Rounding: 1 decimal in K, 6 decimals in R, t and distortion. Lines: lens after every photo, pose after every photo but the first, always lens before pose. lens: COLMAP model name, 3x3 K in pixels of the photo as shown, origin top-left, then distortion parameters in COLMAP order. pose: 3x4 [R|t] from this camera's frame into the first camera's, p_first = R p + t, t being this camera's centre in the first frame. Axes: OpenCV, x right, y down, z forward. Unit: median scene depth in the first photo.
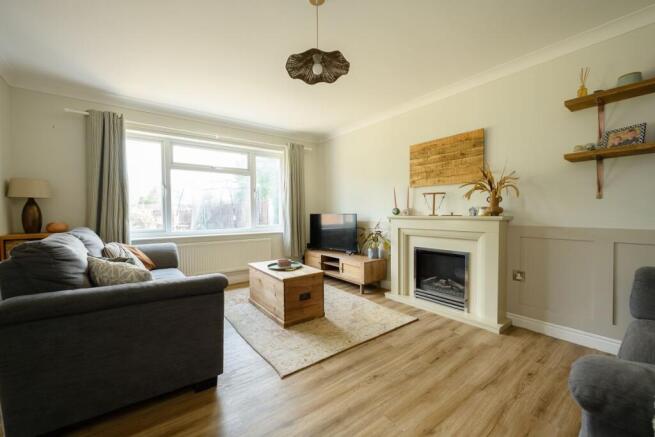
lens RADIAL K [[261.2, 0, 326.1], [0, 261.2, 219.9], [0, 0, 1]] dist [-0.003511, -0.000313]
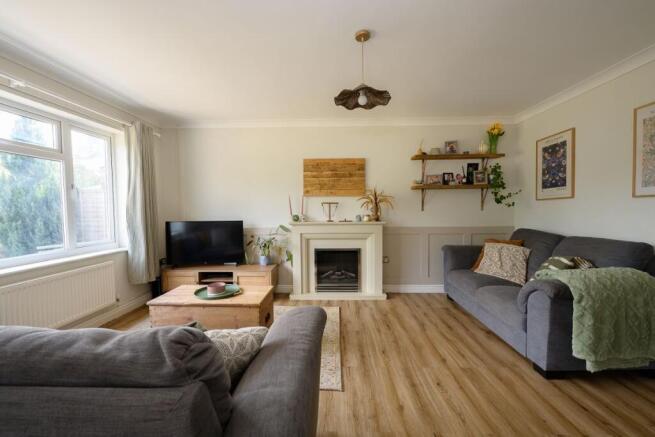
lens RADIAL K [[271.8, 0, 328.8], [0, 271.8, 220.9], [0, 0, 1]] dist [-0.007274, 0.000722]
pose [[0.624223, -0.036569, 0.780390, -0.582349], [0.024429, 0.999329, 0.027288, -0.053492], [-0.780864, 0.002031, 0.624697, 0.214251]]
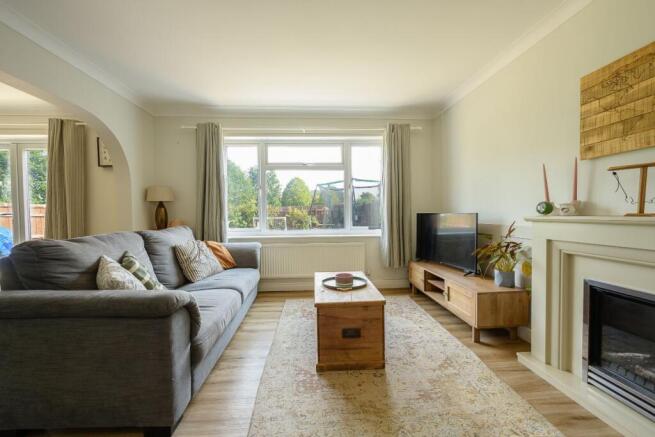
lens RADIAL K [[261.2, 0, 326.8], [0, 261.2, 221.3], [0, 0, 1]] dist [-0.003511, -0.000313]
pose [[0.835151, 0.012696, -0.549874, 0.210477], [-0.009054, 0.999915, 0.009336, -0.006425], [0.549946, -0.002818, 0.835195, 0.342357]]
